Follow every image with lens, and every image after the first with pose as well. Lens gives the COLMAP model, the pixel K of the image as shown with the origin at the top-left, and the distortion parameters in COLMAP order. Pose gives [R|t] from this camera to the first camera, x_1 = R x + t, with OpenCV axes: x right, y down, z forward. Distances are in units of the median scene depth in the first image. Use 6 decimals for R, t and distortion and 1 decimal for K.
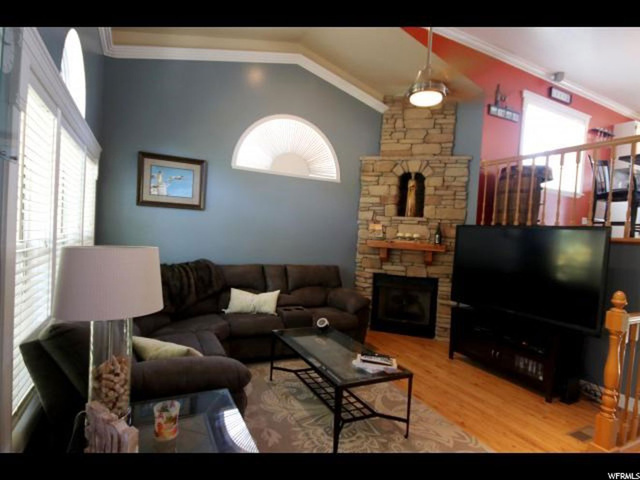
lens RADIAL K [[350.9, 0, 319.5], [0, 350.9, 234.3], [0, 0, 1]] dist [-0.000870, 0.000422]
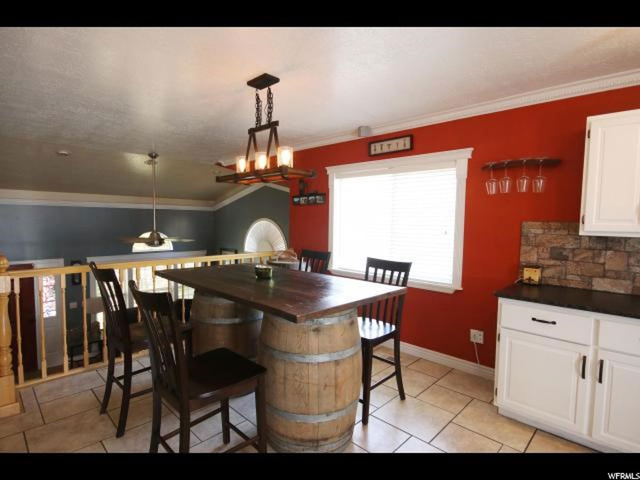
lens RADIAL K [[327.3, 0, 323.9], [0, 327.3, 242.0], [0, 0, 1]] dist [-0.005032, -0.001102]
pose [[0.328913, 0.003810, -0.944352, 1.297714], [-0.007233, 0.999973, 0.001515, -0.215325], [0.944332, 0.006332, 0.328932, 0.692634]]
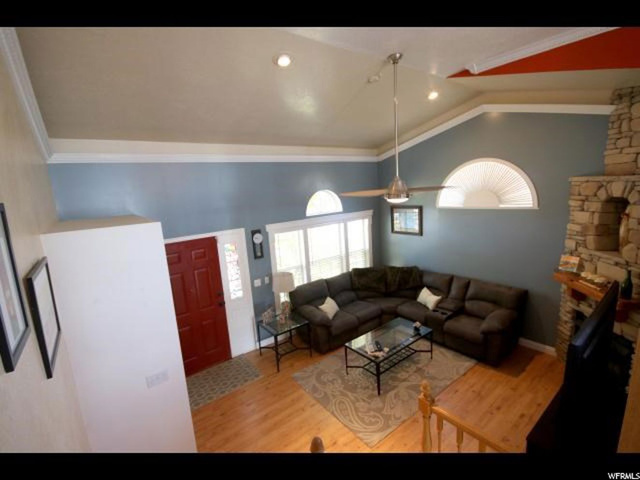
lens RADIAL K [[294.7, 0, 319.0], [0, 294.7, 241.2], [0, 0, 1]] dist [0.002798, 0.000061]
pose [[0.190297, 0.099892, -0.976631, 0.765259], [0.064173, 0.991417, 0.113908, -0.193039], [0.979627, -0.084350, 0.182253, 0.236327]]
